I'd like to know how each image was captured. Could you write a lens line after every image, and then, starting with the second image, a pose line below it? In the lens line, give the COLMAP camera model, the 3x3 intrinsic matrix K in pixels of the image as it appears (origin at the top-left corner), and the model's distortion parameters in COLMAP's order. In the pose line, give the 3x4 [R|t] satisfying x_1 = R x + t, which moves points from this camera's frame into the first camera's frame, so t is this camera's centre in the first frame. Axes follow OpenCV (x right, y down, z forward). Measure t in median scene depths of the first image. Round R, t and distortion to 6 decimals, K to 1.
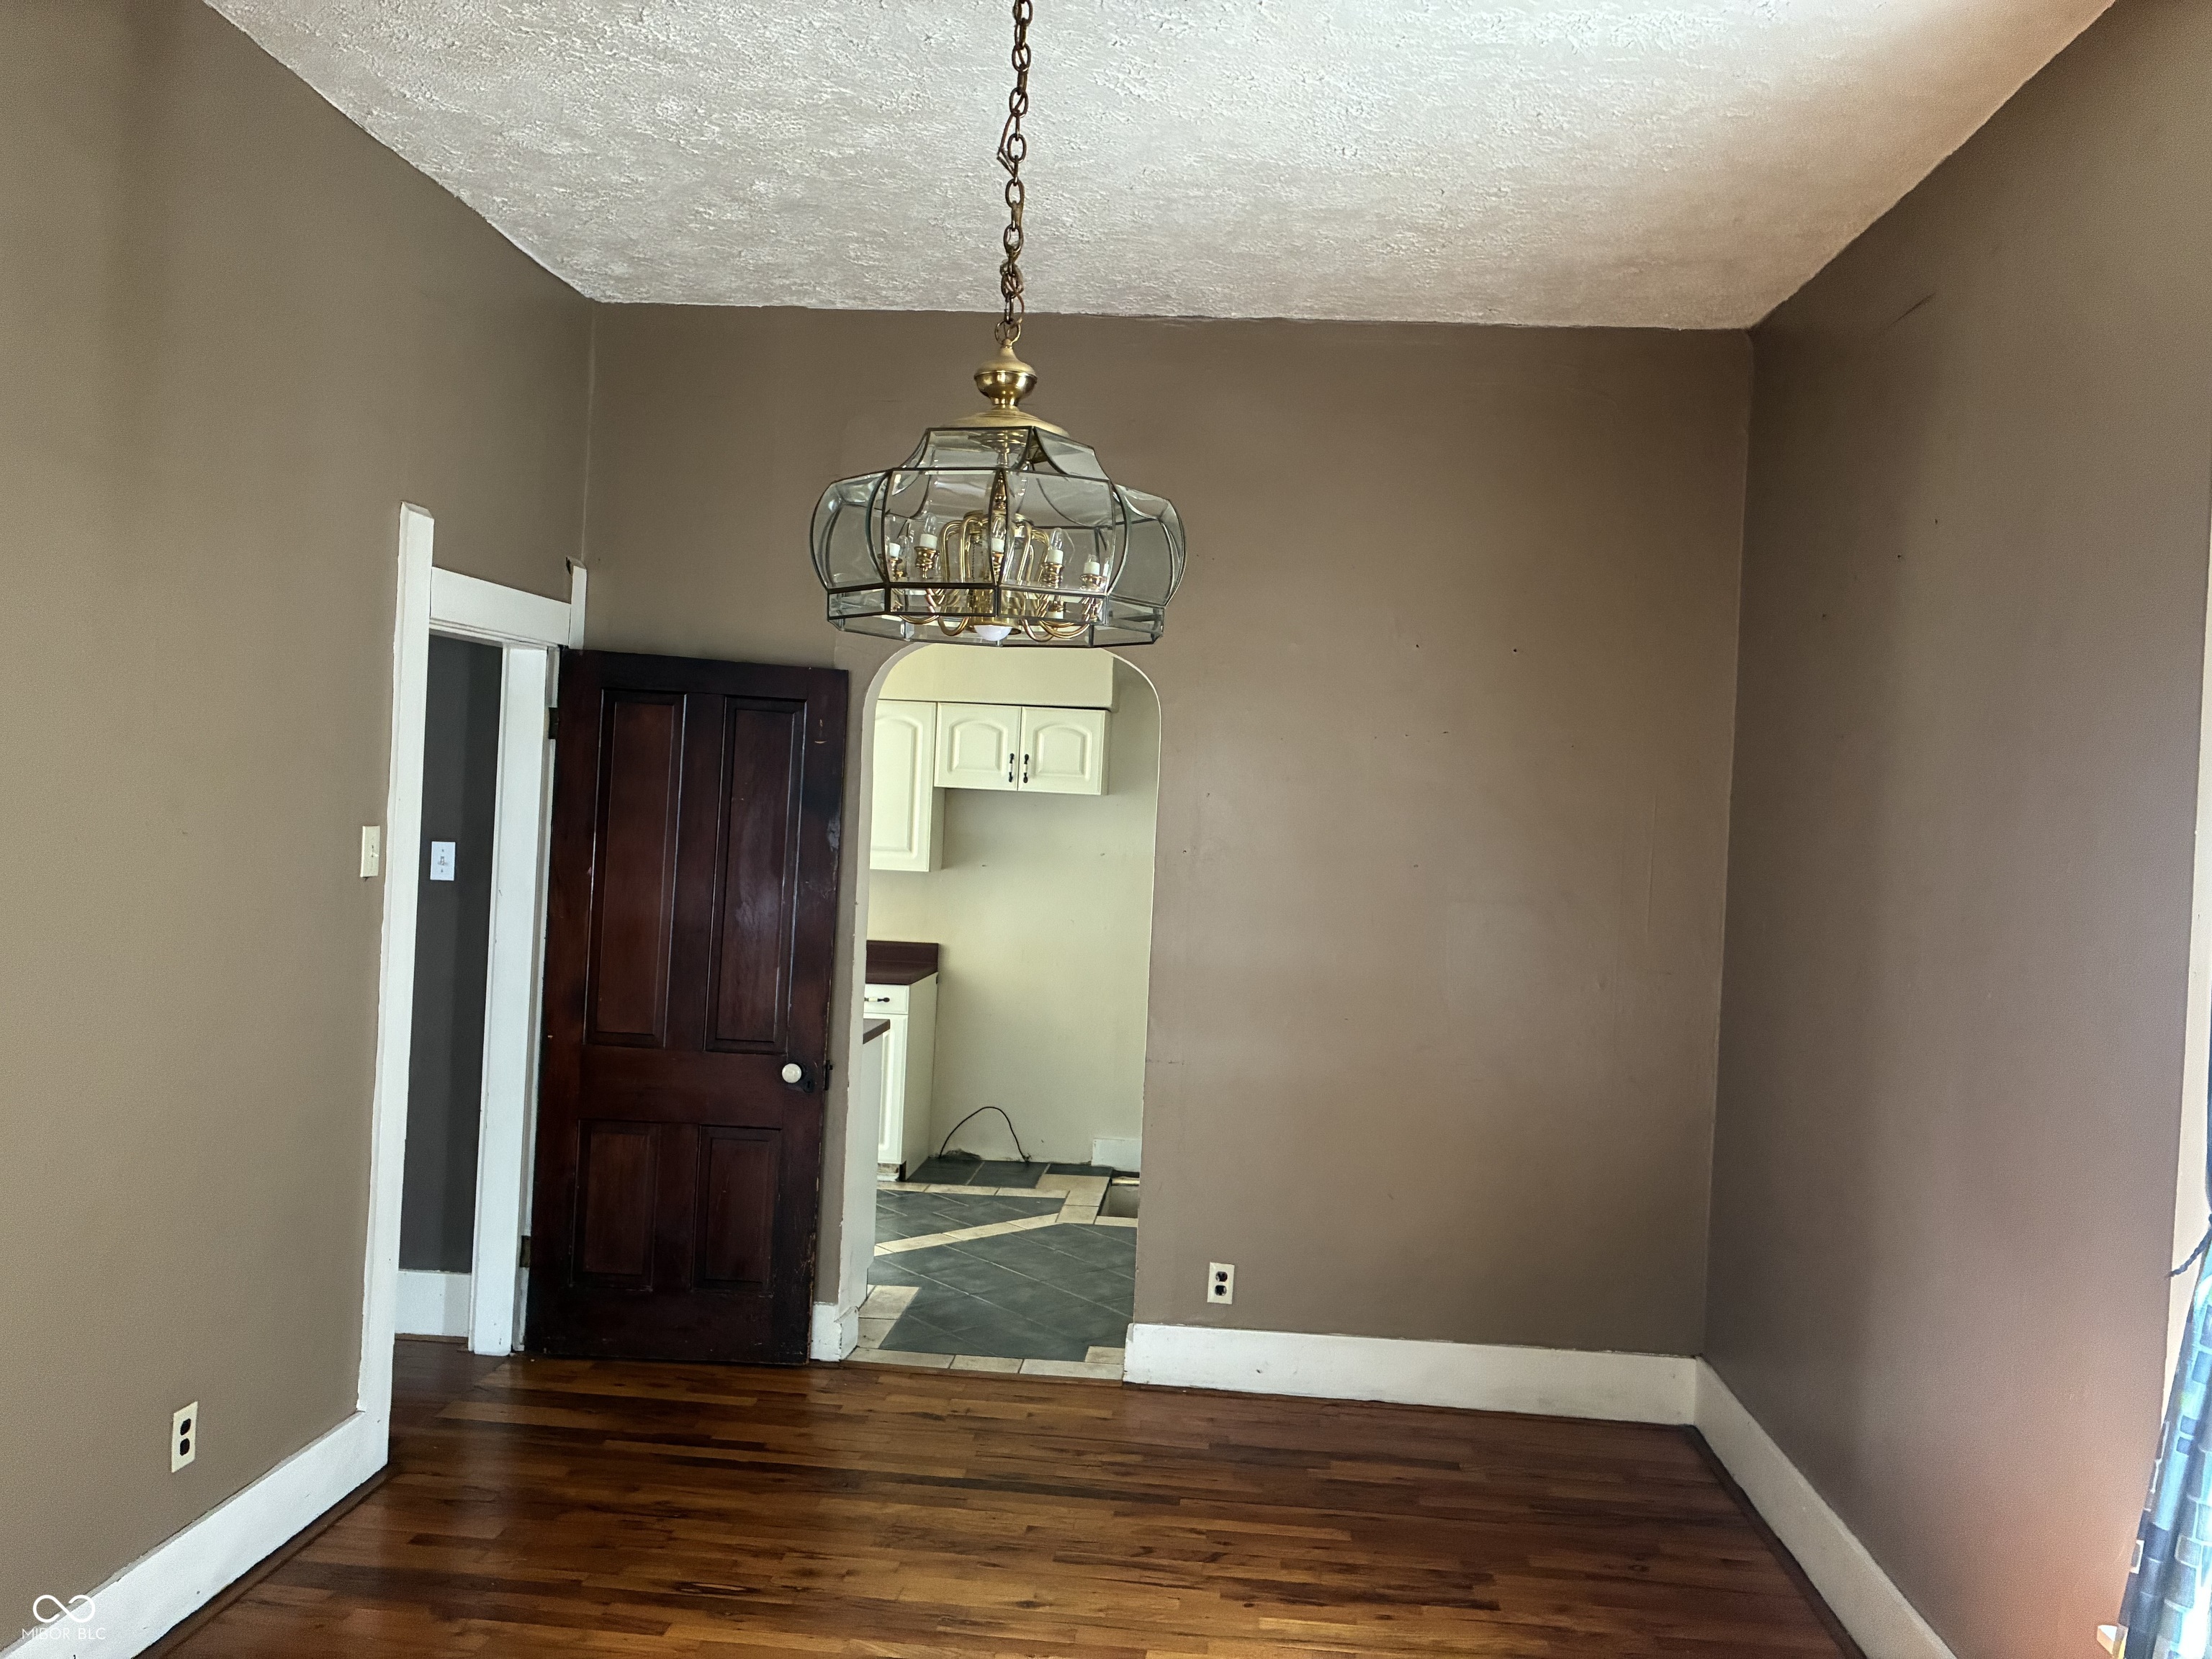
lens RADIAL K [[1679.7, 0, 1112.8], [0, 1679.7, 818.2], [0, 0, 1]] dist [0.045134, -0.059917]
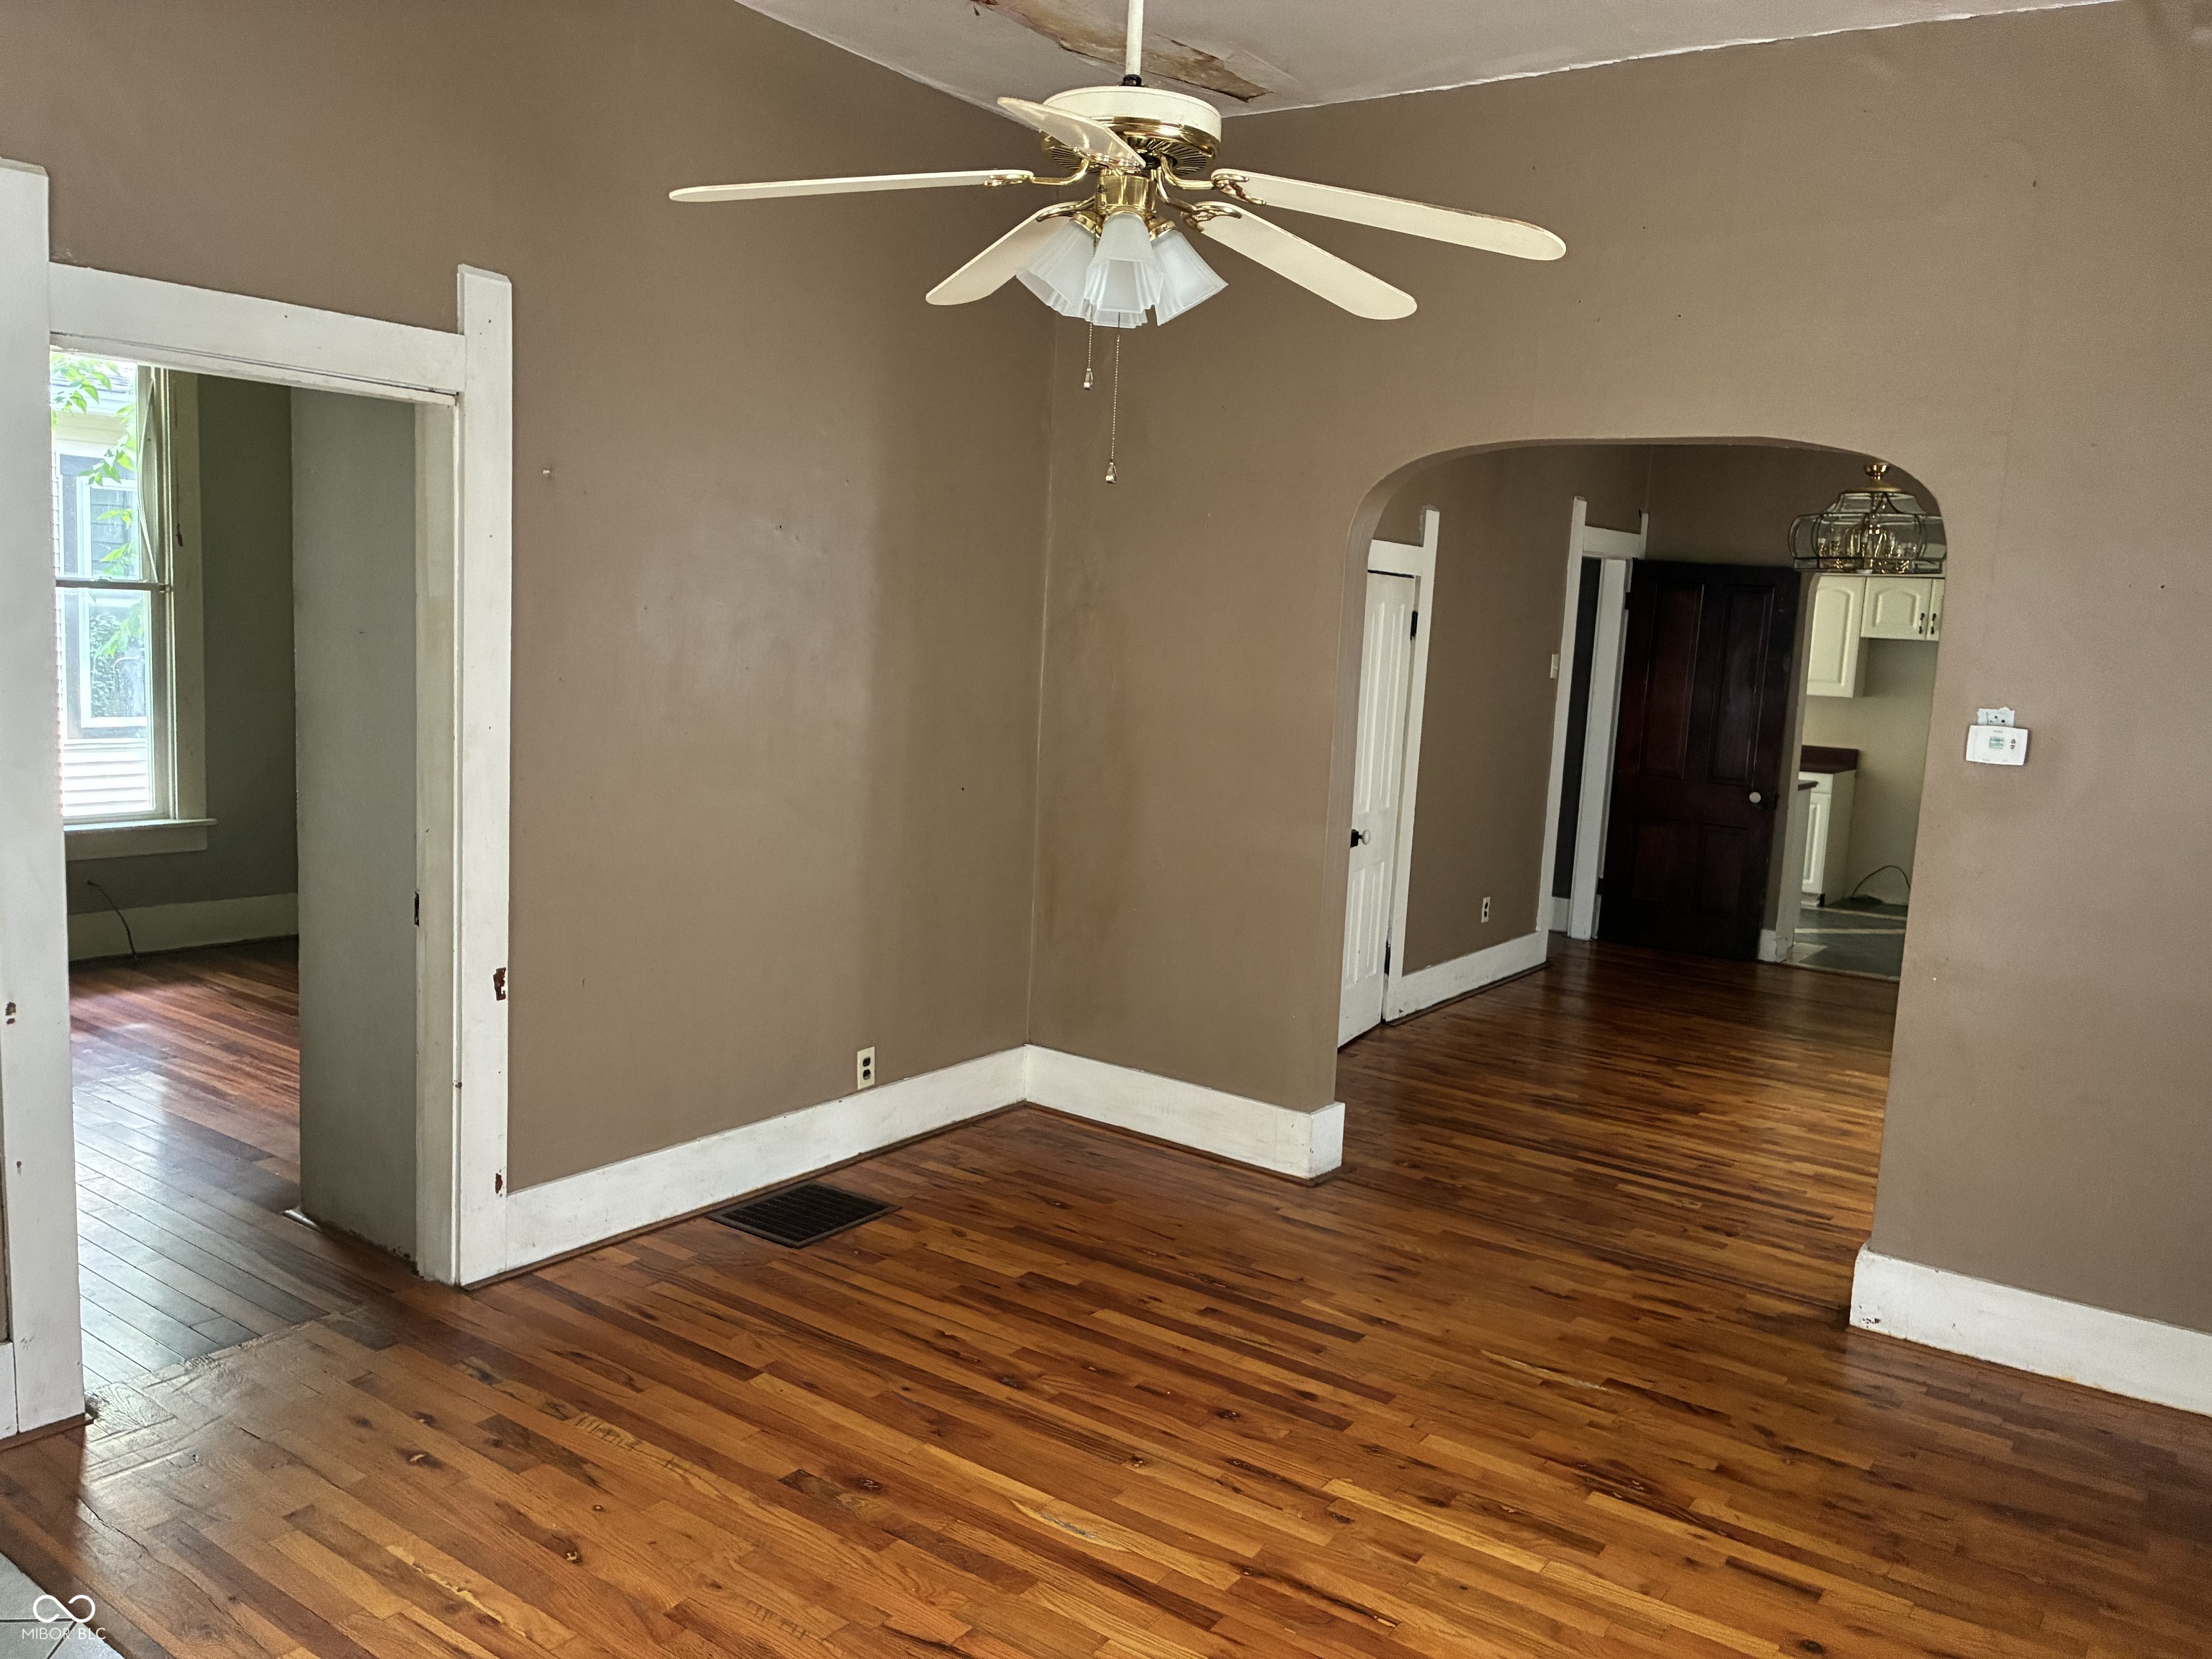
lens RADIAL K [[1679.7, 0, 1117.5], [0, 1679.7, 825.0], [0, 0, 1]] dist [0.045134, -0.059917]
pose [[0.860765, 0.059674, -0.505492, 0.130984], [-0.013723, 0.995464, 0.094148, 0.020716], [0.508817, -0.074103, 0.857679, -0.860526]]
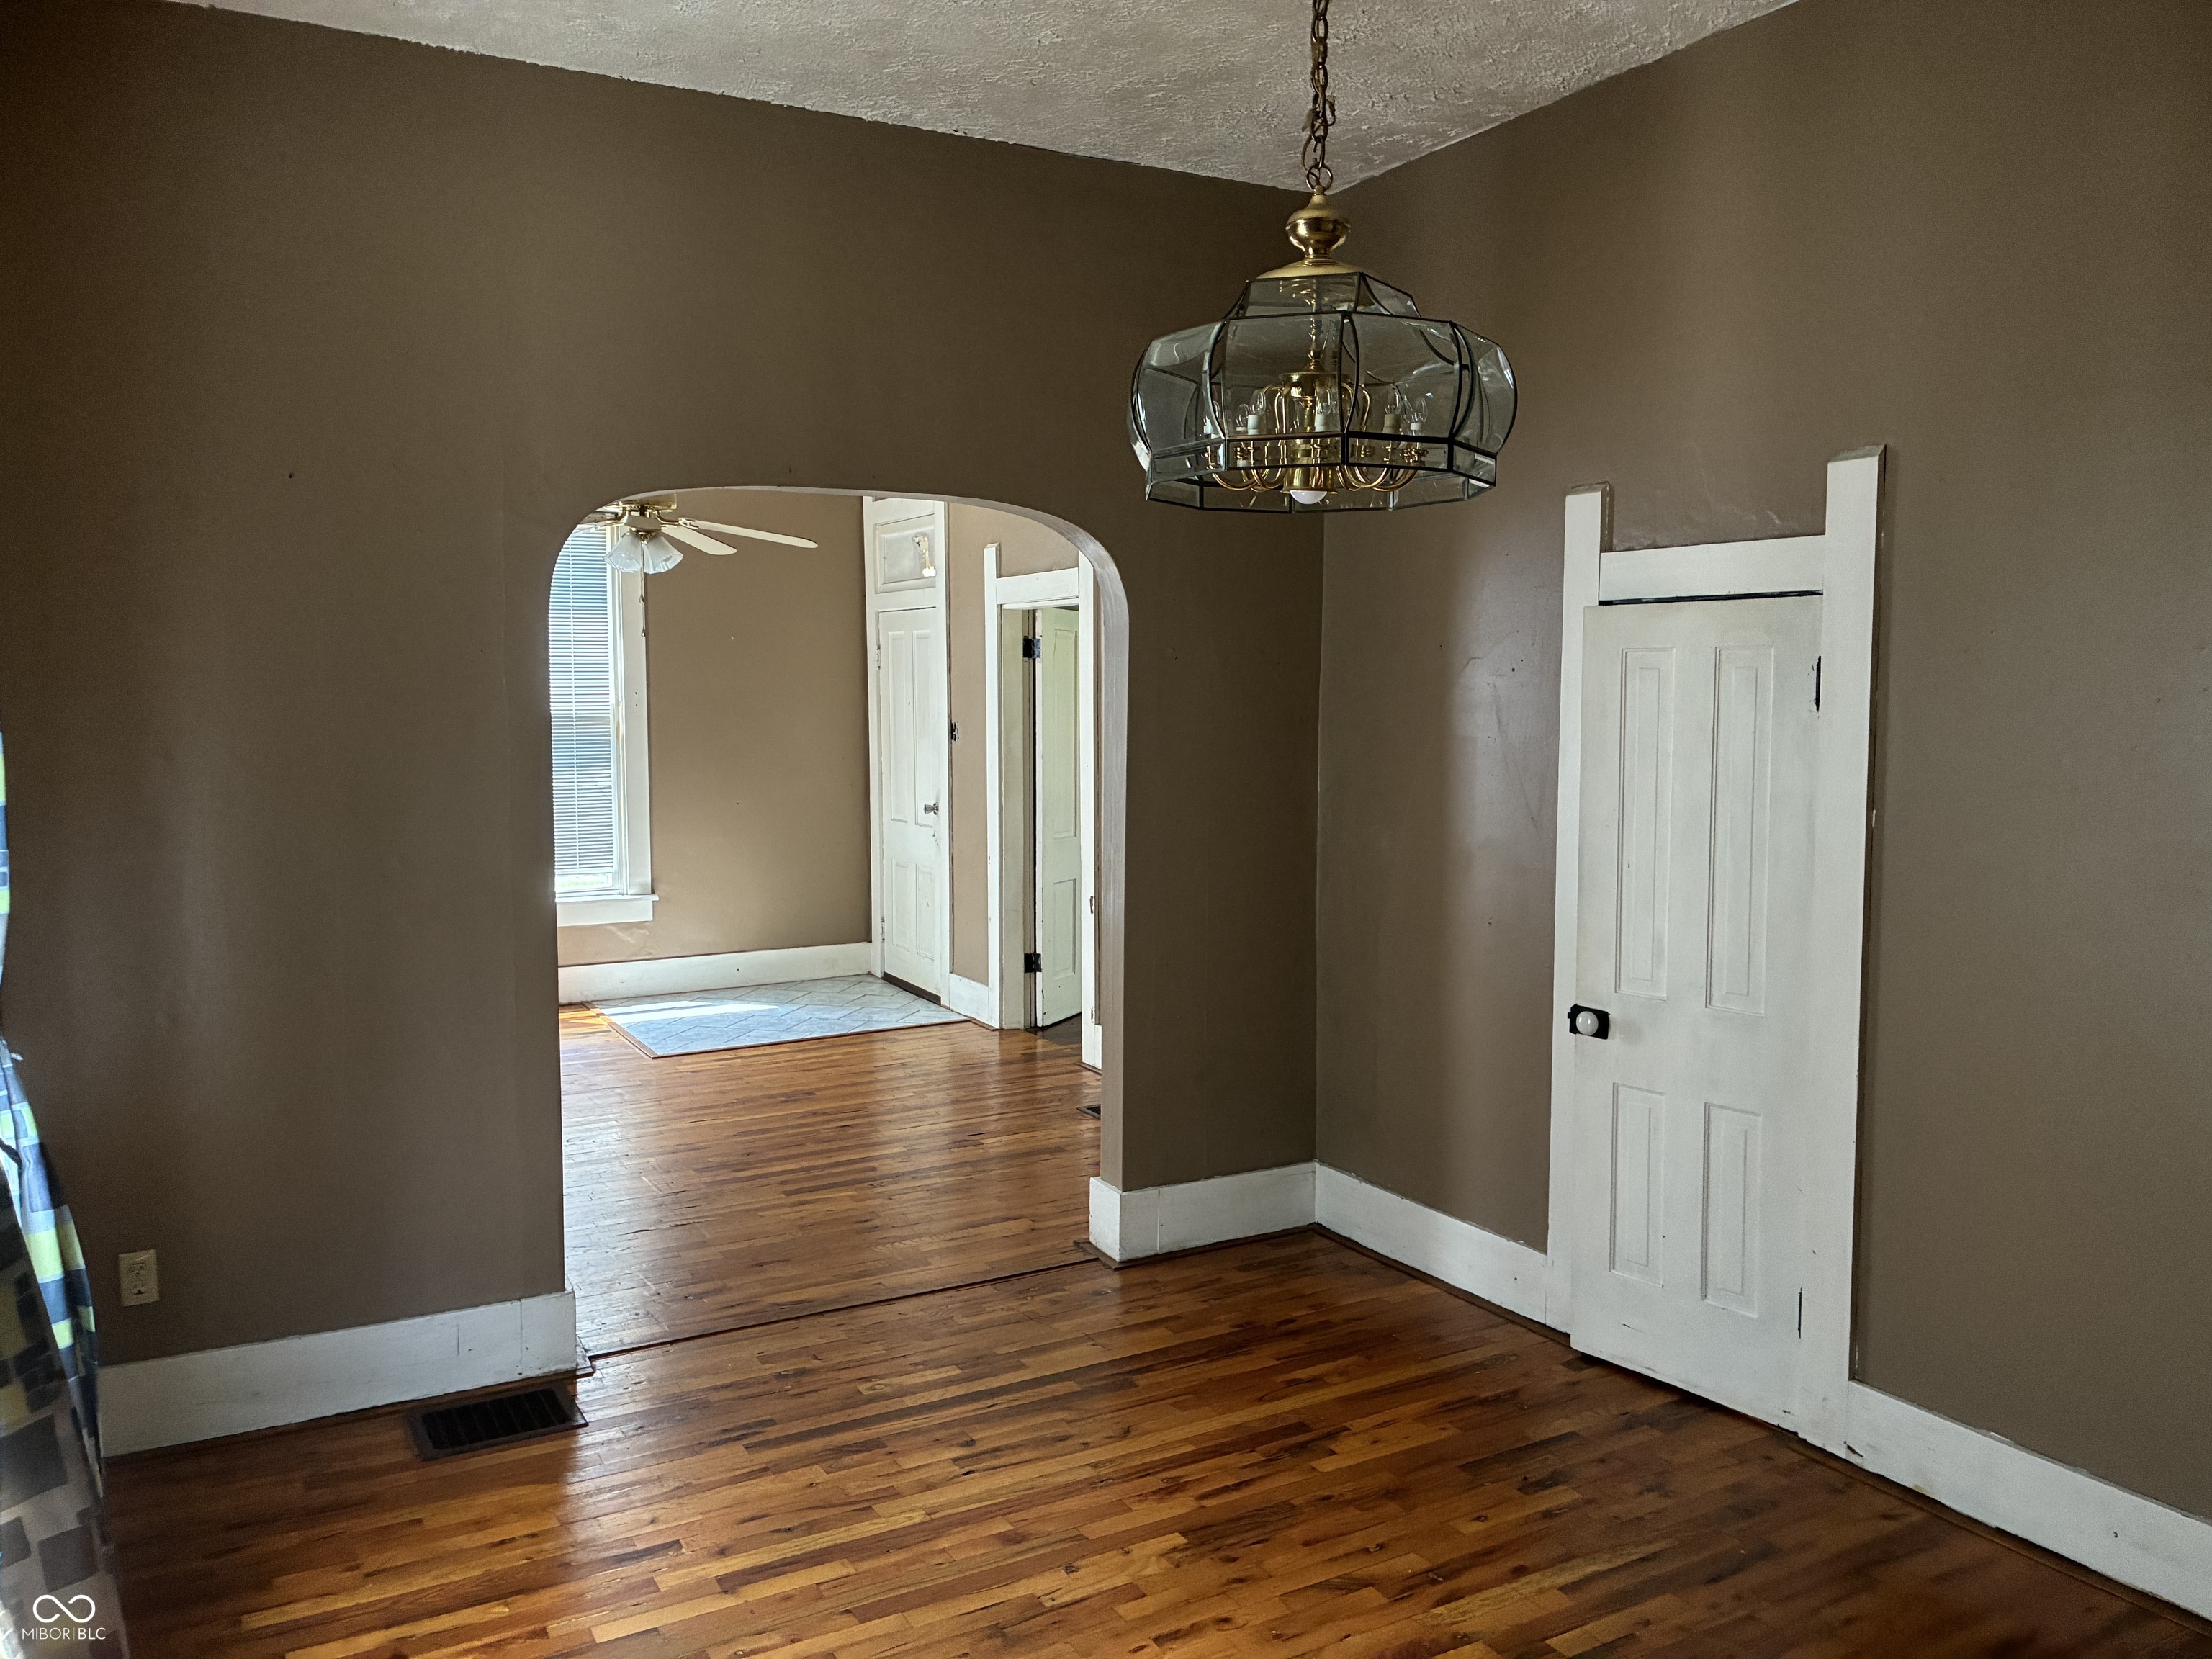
lens RADIAL K [[1679.7, 0, 1108.7], [0, 1679.7, 823.3], [0, 0, 1]] dist [0.045134, -0.059917]
pose [[-0.827850, 0.006726, -0.560909, 0.287783], [-0.035964, 0.997235, 0.065037, 0.010112], [0.559796, 0.074013, -0.825319, 0.879875]]
